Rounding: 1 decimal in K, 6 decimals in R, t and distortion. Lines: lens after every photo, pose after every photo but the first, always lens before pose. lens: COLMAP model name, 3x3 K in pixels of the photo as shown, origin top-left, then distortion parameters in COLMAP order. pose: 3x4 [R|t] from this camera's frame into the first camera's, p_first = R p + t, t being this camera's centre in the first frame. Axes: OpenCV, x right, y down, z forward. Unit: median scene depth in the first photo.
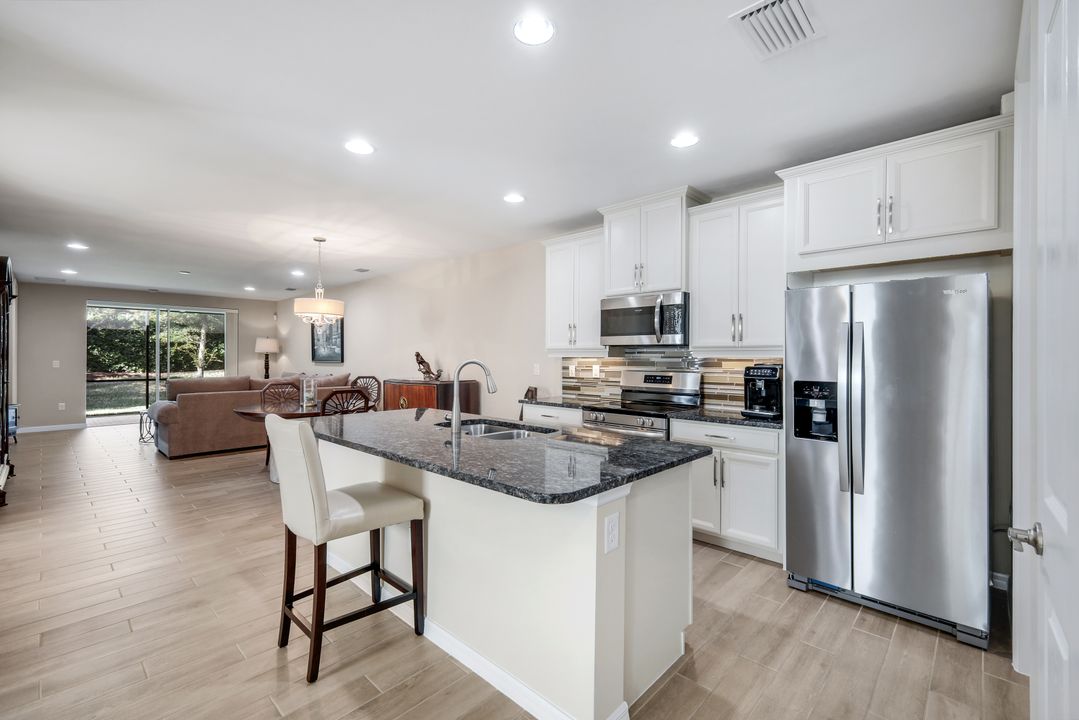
lens RADIAL K [[469.1, 0, 543.2], [0, 469.1, 357.4], [0, 0, 1]] dist [-0.000188, -0.000451]
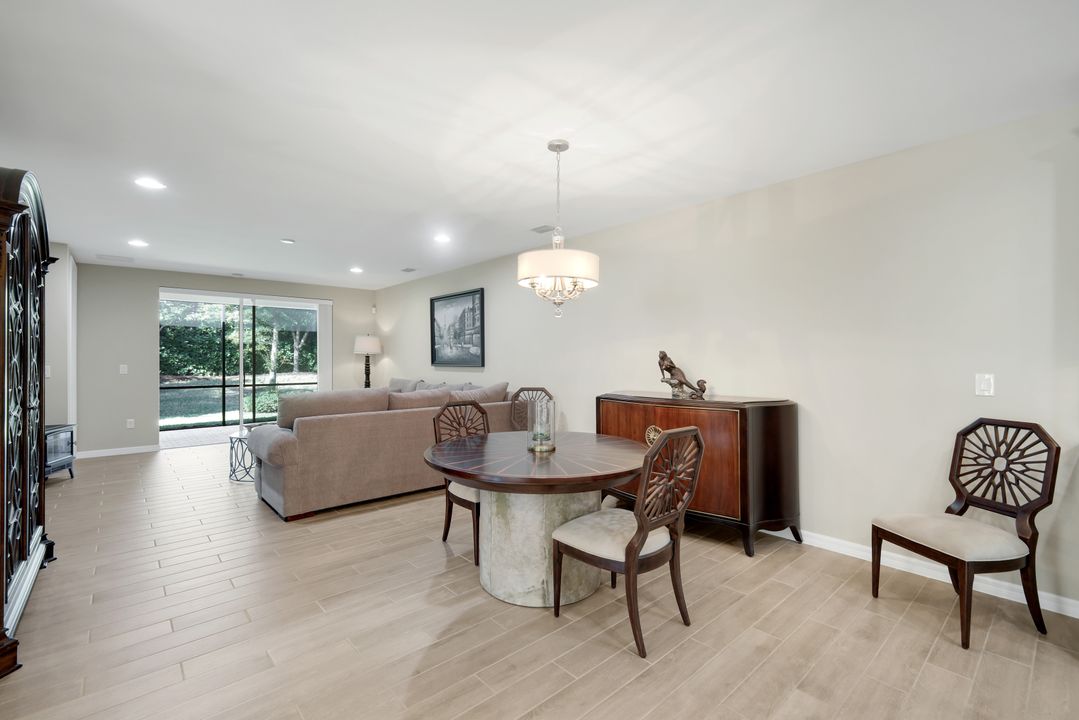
lens RADIAL K [[474.5, 0, 539.5], [0, 474.5, 360.0], [0, 0, 1]] dist [0.002297, -0.000042]
pose [[0.995821, -0.001623, -0.091310, -0.273705], [0.001845, 0.999996, 0.002349, -0.001570], [0.091306, -0.002507, 0.995820, 0.271576]]
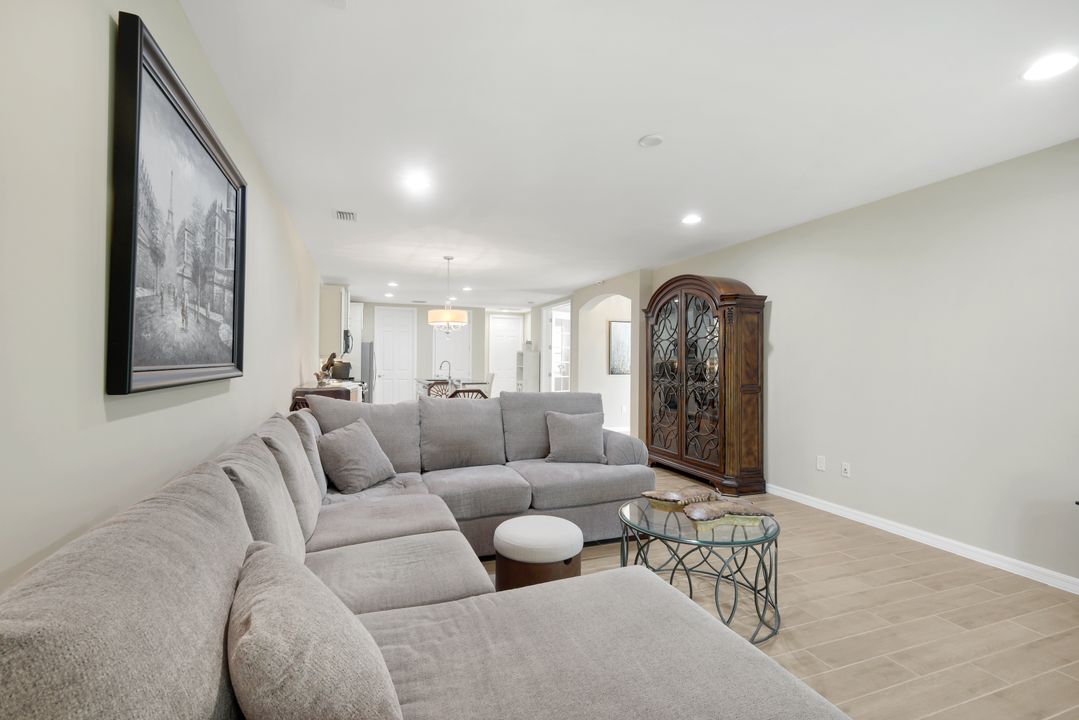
lens RADIAL K [[479.2, 0, 539.5], [0, 479.2, 360.0], [0, 0, 1]] dist [0.002262, 0.000203]
pose [[-0.894123, -0.013453, 0.447618, -0.737192], [-0.015005, 0.999887, 0.000080, -0.002548], [-0.447569, -0.006645, -0.894225, 1.189647]]
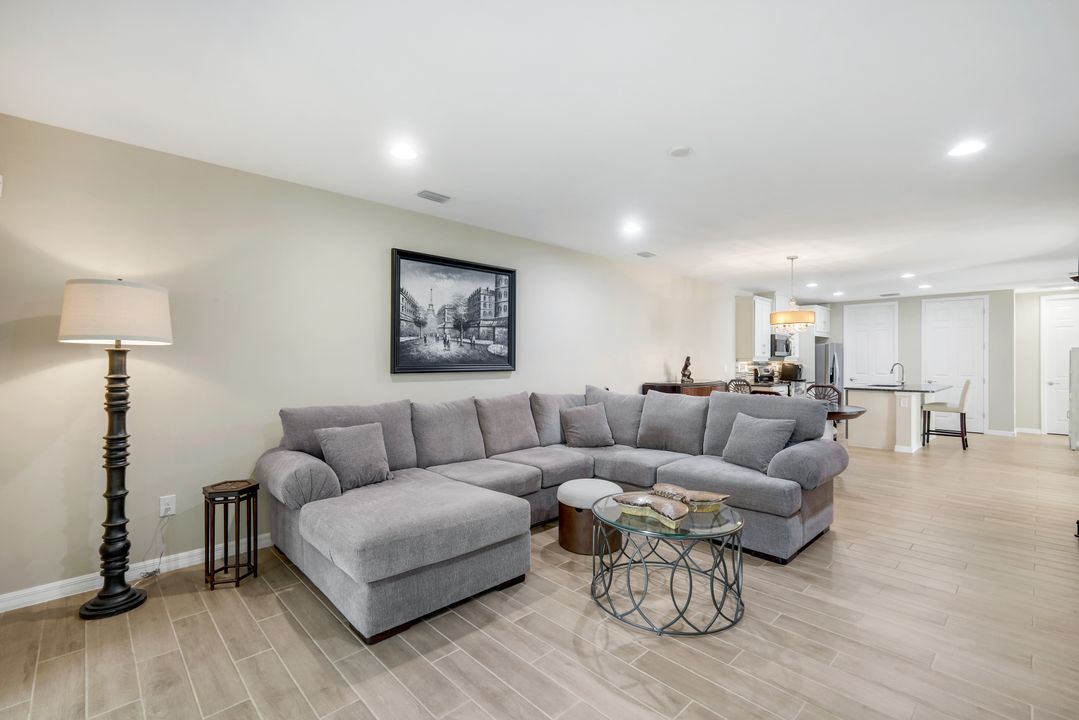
lens RADIAL K [[474.5, 0, 539.5], [0, 474.5, 360.0], [0, 0, 1]] dist [0.002297, -0.000042]
pose [[0.052236, -0.006211, 0.998615, -1.006705], [-0.004891, 0.999967, 0.006475, -0.006442], [-0.998623, -0.005223, 0.052204, 0.941715]]
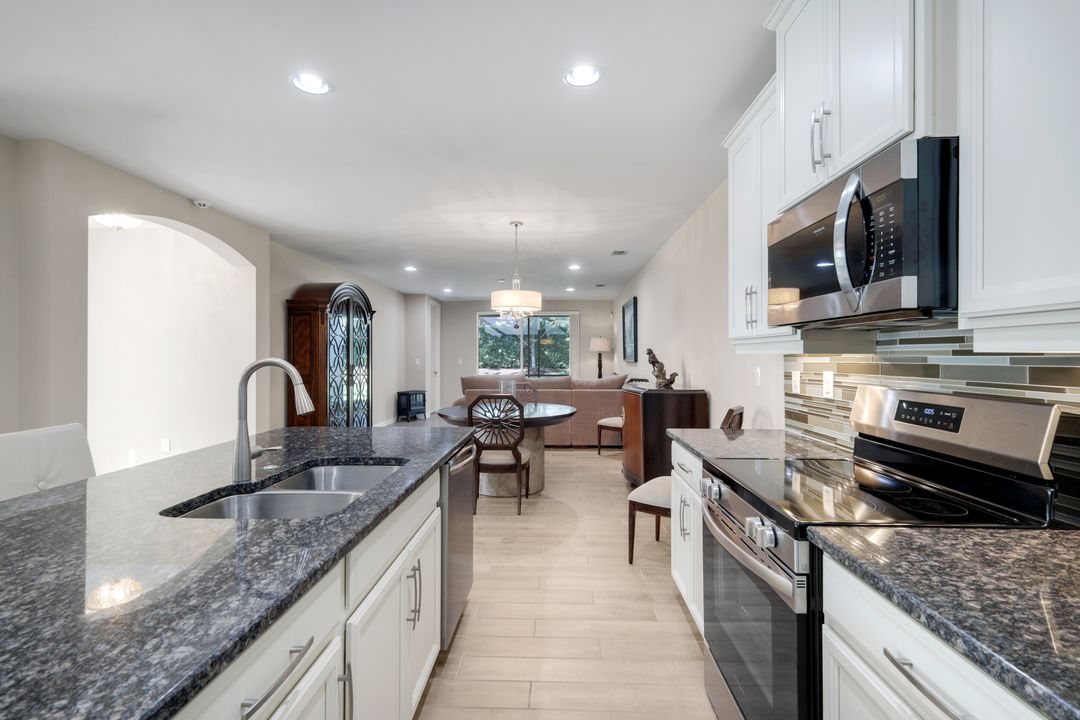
lens RADIAL K [[494.6, 0, 540.0], [0, 494.6, 360.0], [0, 0, 1]] dist [-0.000318, -0.000008]
pose [[0.651730, 0.003105, -0.758444, 0.161138], [0.002382, 0.999978, 0.006141, 0.000989], [0.758447, -0.005809, 0.651709, 0.258023]]
